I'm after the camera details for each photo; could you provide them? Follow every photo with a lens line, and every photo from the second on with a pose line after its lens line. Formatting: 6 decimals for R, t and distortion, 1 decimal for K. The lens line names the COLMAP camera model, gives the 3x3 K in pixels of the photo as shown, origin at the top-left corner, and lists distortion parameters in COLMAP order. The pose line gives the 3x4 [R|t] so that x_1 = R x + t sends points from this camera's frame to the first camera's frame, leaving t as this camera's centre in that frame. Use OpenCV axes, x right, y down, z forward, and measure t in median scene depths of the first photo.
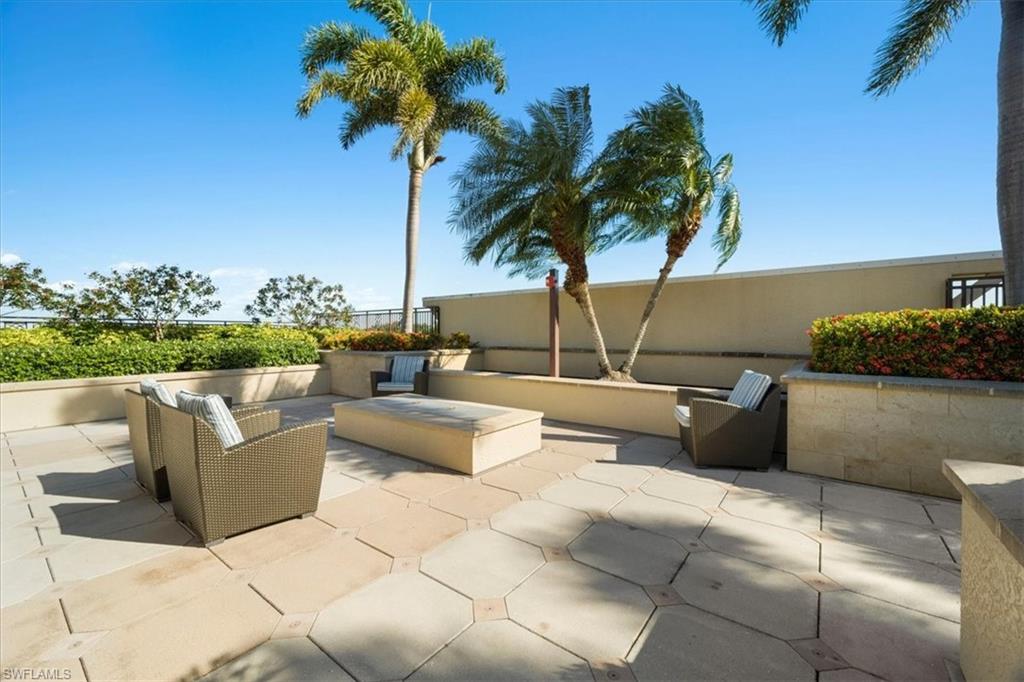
lens RADIAL K [[414.4, 0, 506.1], [0, 414.4, 334.6], [0, 0, 1]] dist [-0.000448, -0.000347]
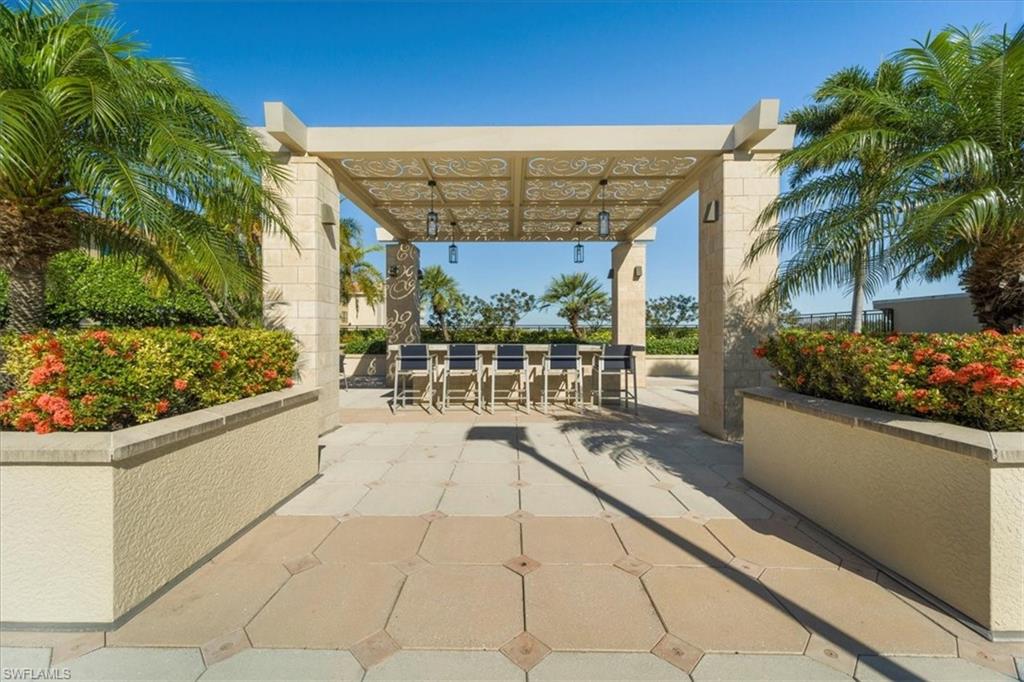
lens RADIAL K [[414.4, 0, 506.1], [0, 414.4, 334.6], [0, 0, 1]] dist [-0.000448, -0.000347]
pose [[0.608969, 0.001158, -0.793193, 0.087195], [0.001445, 0.999996, 0.002570, -0.001919], [0.793193, -0.002711, 0.608965, -0.494428]]
